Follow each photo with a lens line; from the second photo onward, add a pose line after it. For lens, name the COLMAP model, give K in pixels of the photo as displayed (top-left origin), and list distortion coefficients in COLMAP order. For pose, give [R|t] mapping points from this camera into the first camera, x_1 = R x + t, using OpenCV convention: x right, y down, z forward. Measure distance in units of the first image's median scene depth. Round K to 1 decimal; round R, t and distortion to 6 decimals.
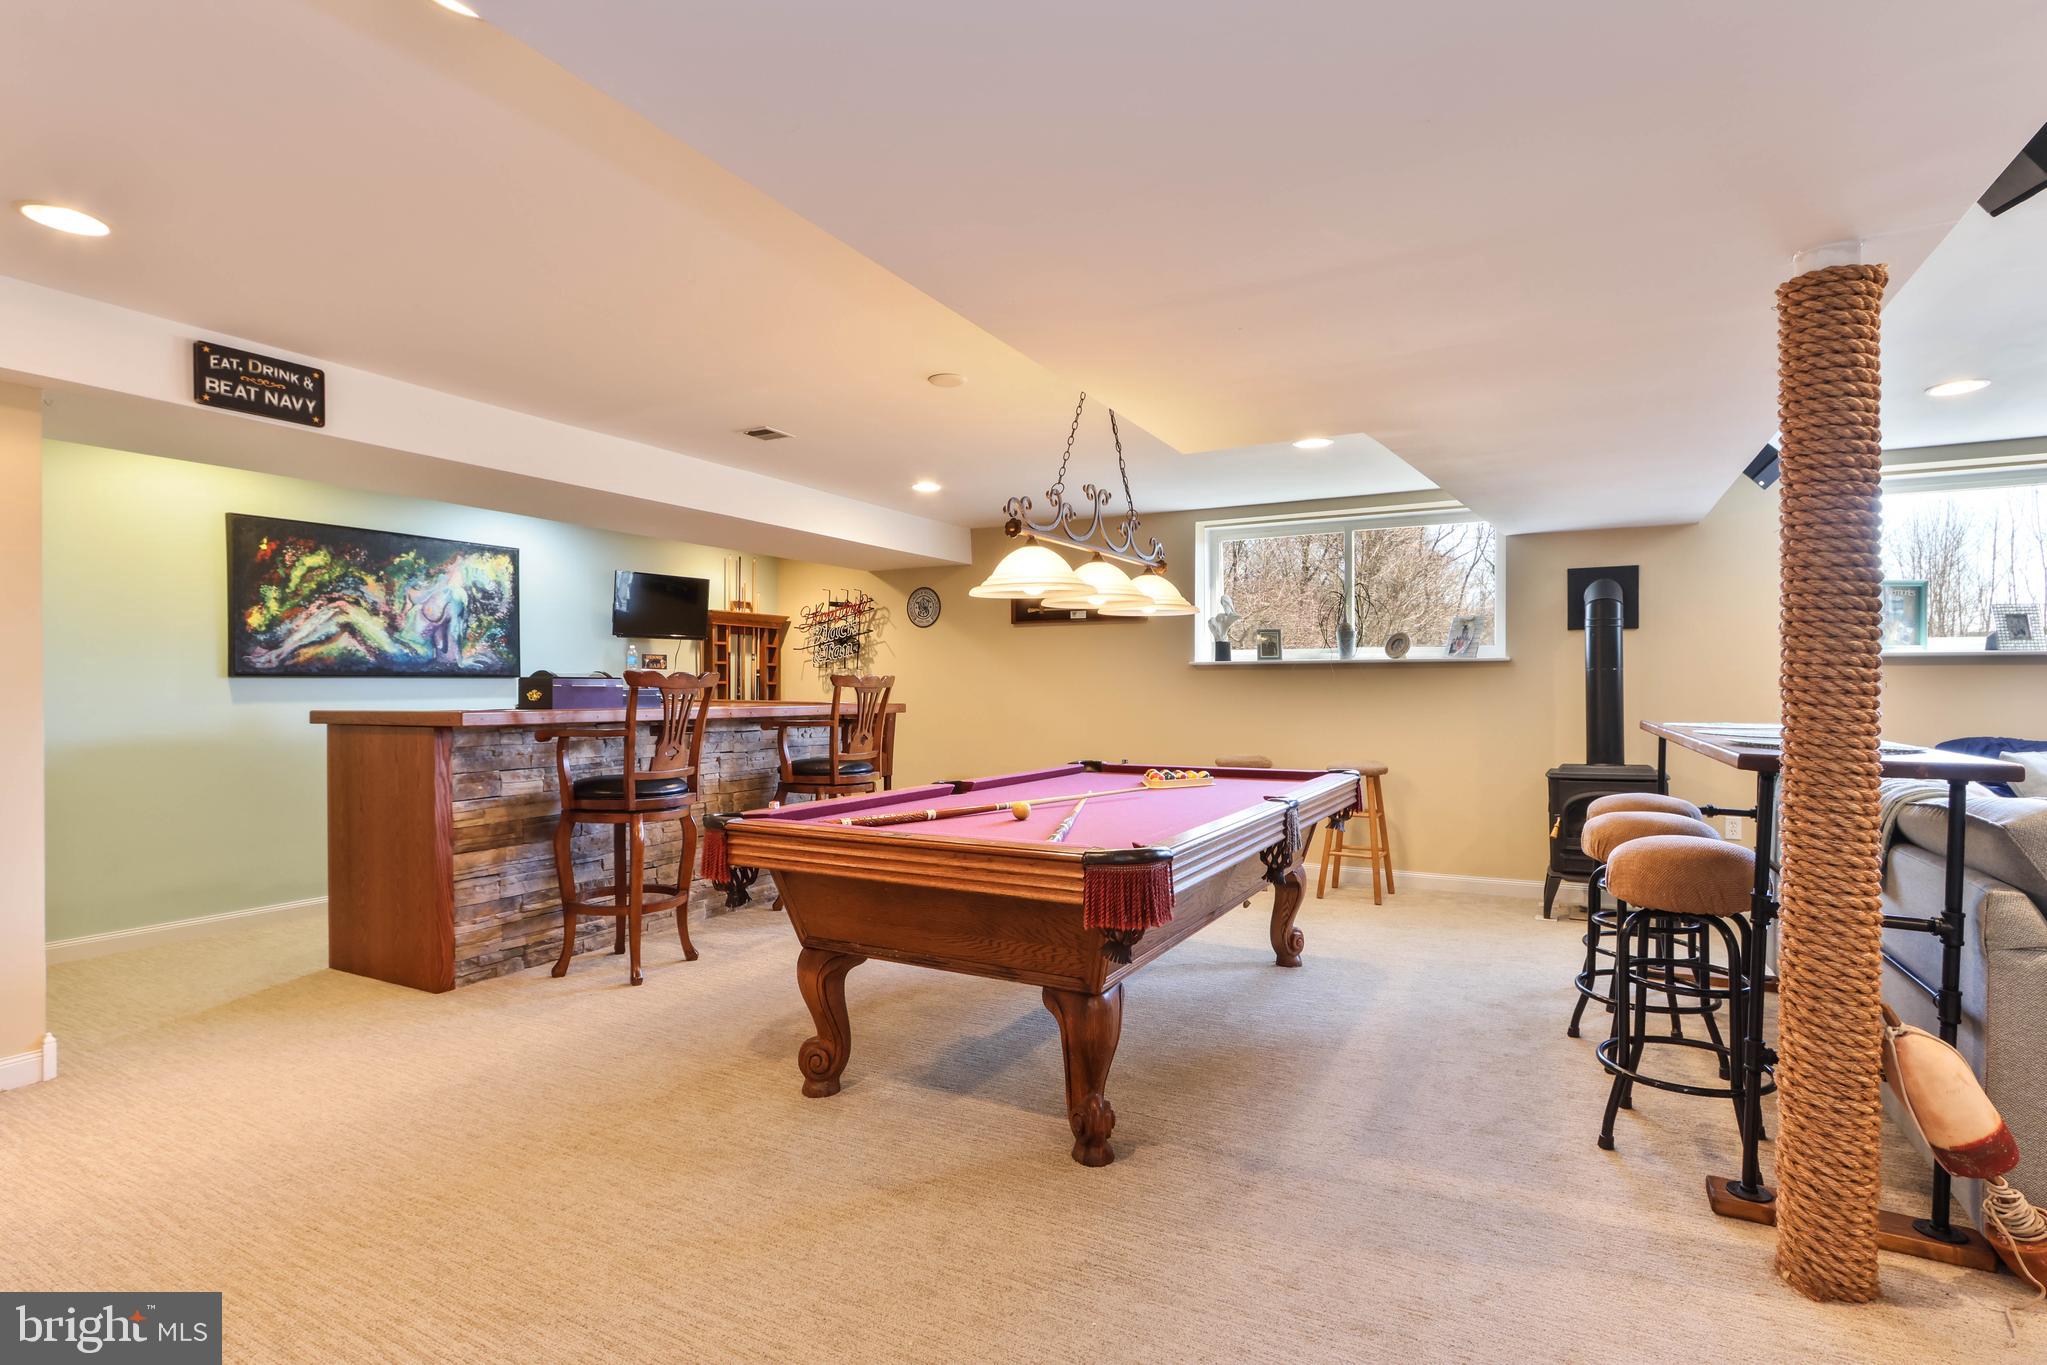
lens RADIAL K [[988.0, 0, 1045.4], [0, 988.0, 695.2], [0, 0, 1]] dist [0.002604, -0.000502]
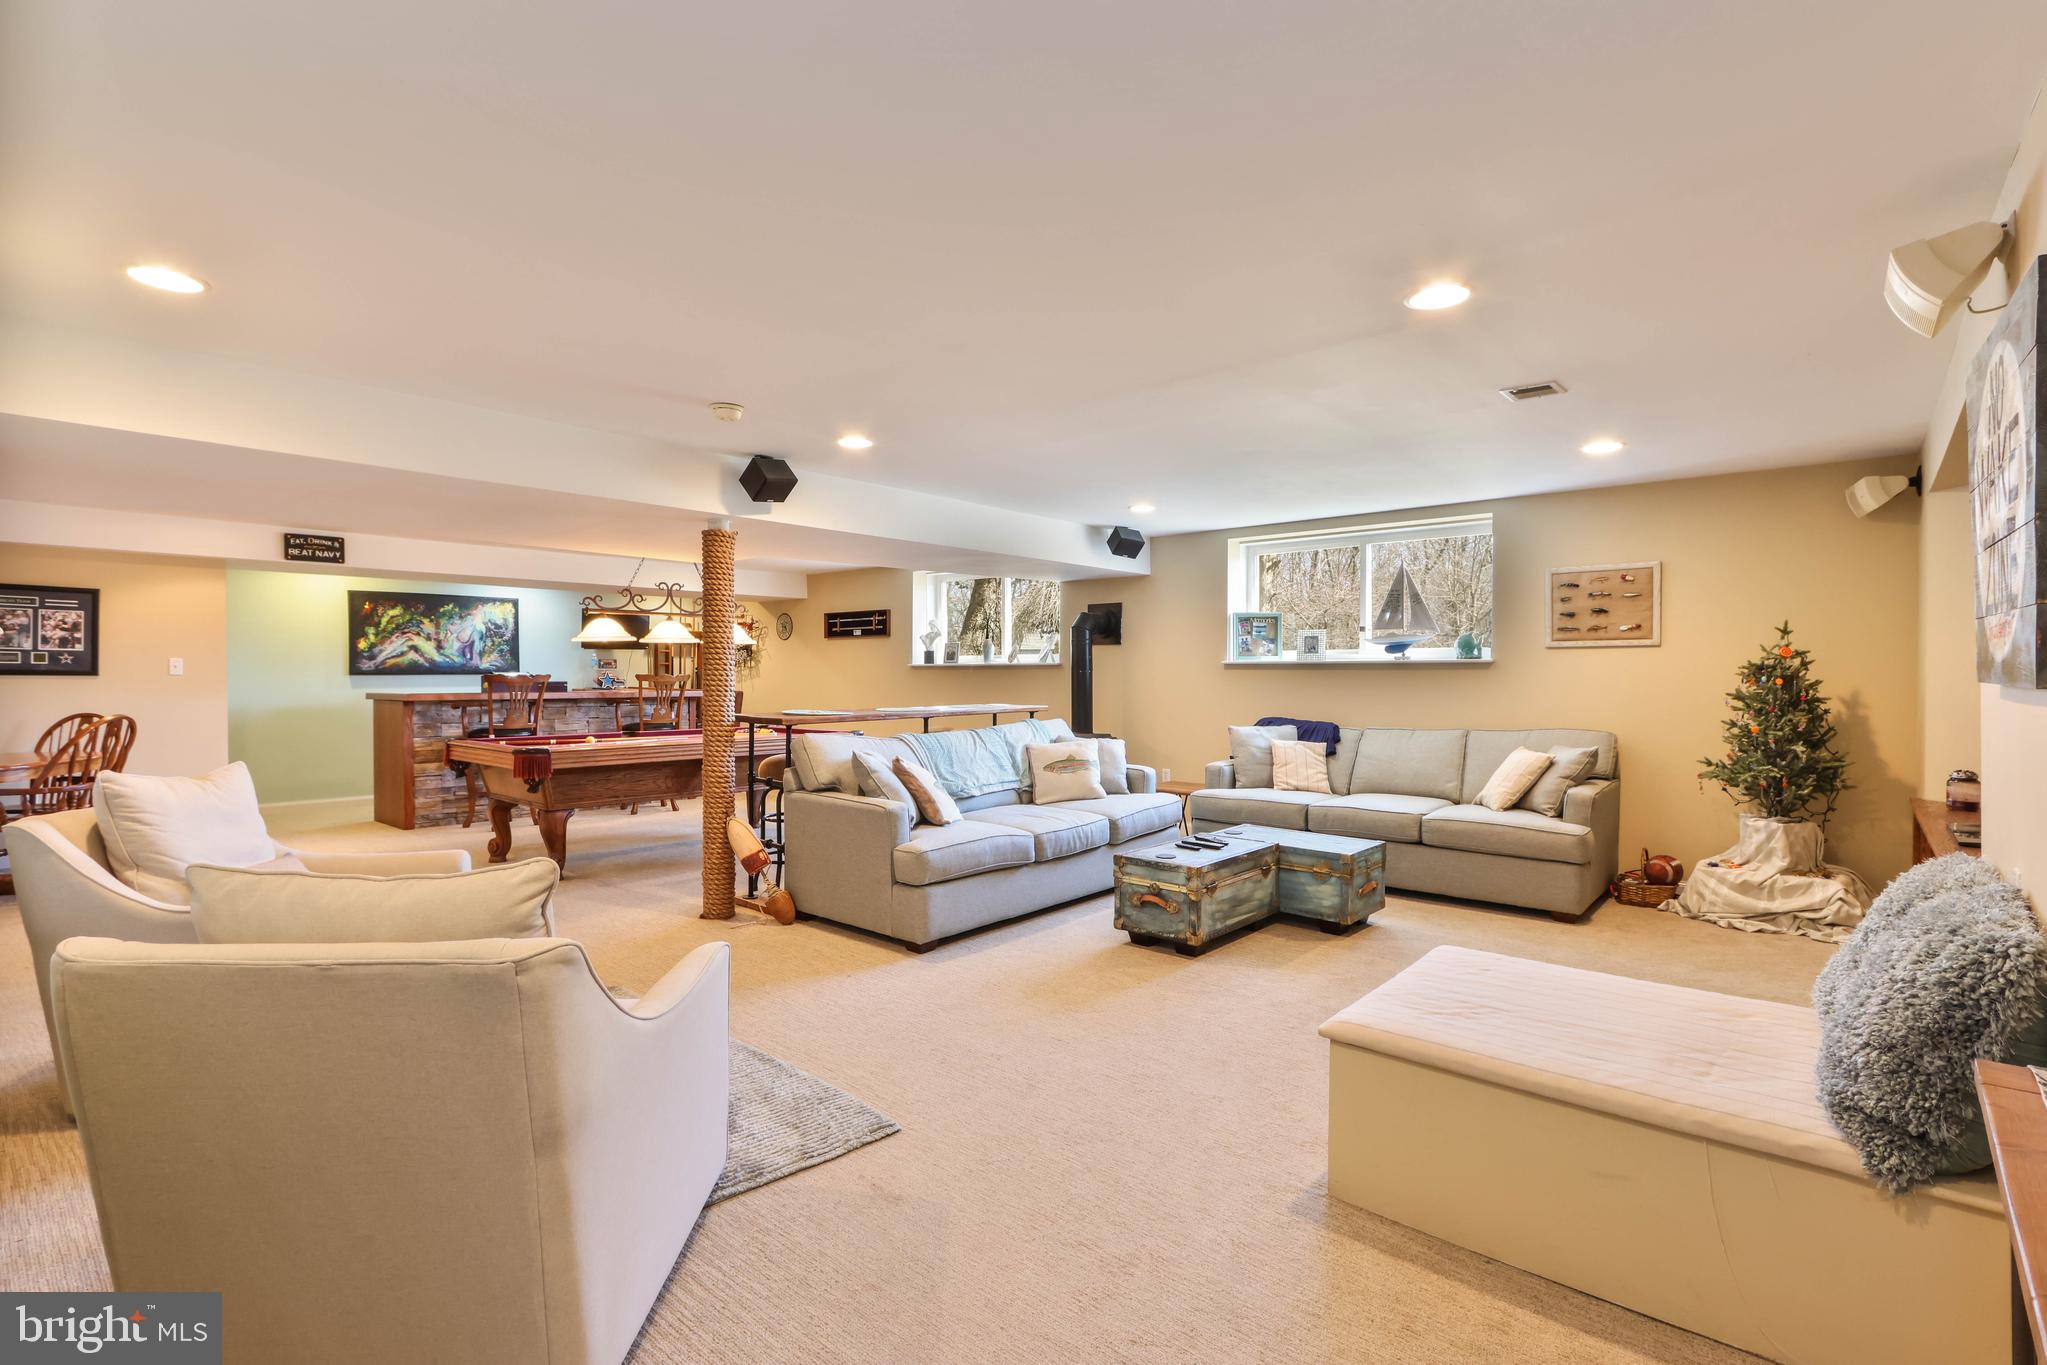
lens RADIAL K [[988.0, 0, 1051.4], [0, 988.0, 691.0], [0, 0, 1]] dist [0.002604, -0.000502]
pose [[0.974026, 0.006188, -0.226352, 0.870531], [-0.004116, 0.999945, 0.009626, -0.010566], [0.226399, -0.008444, 0.973998, -0.525705]]
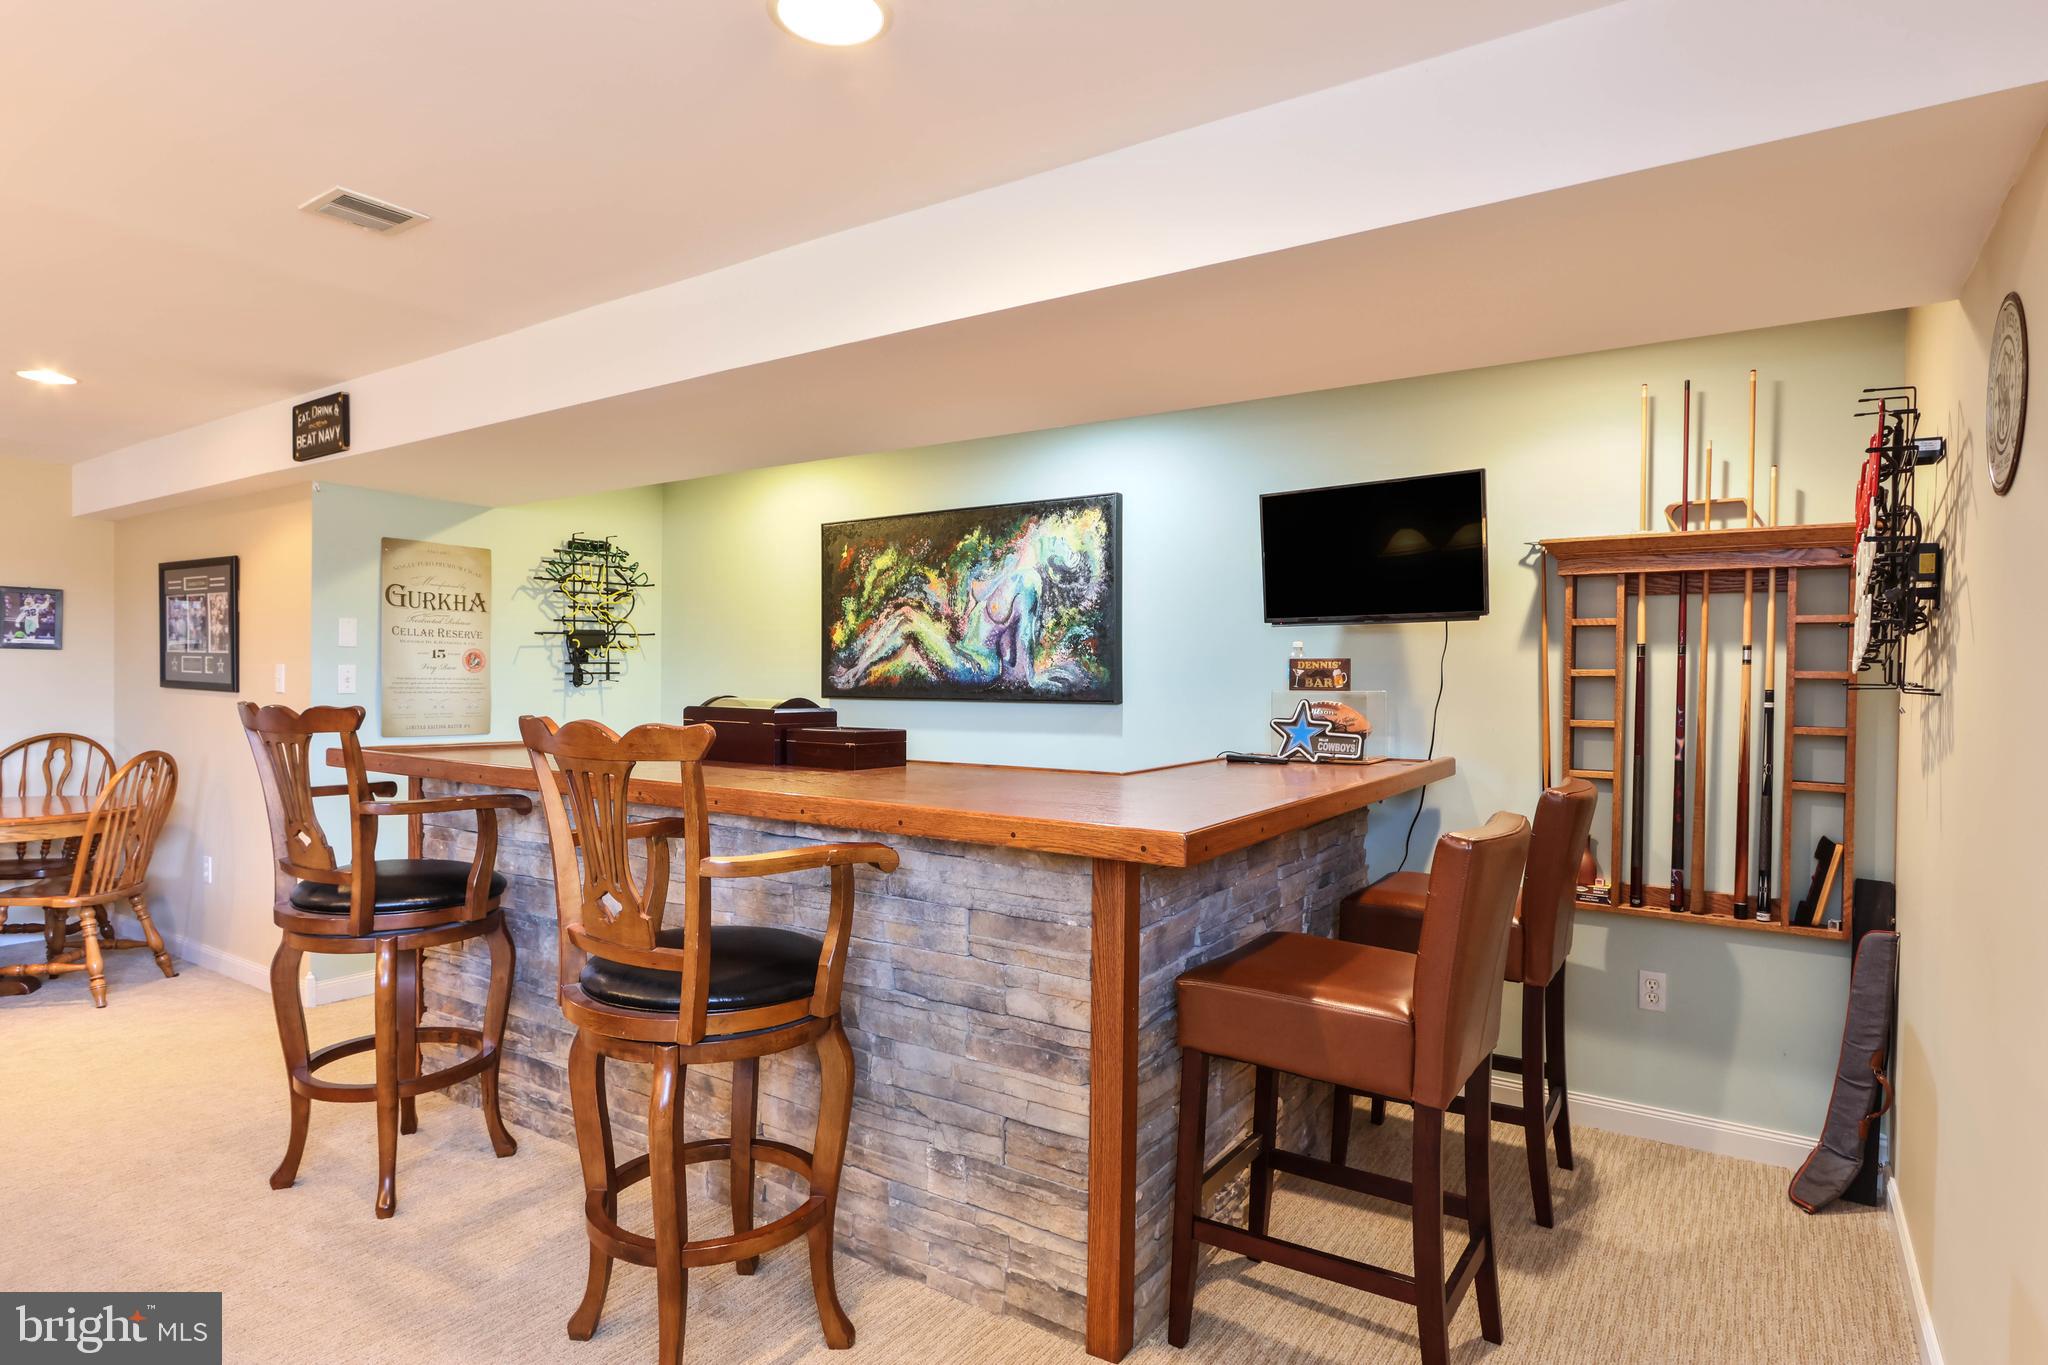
lens RADIAL K [[1130.5, 0, 1013.7], [0, 1130.5, 688.3], [0, 0, 1]] dist [-0.003085, -0.000048]
pose [[-0.112431, 0.012210, -0.993584, 0.201847], [-0.015063, 0.999789, 0.013991, -0.042090], [0.993545, 0.016539, -0.112224, 1.188525]]
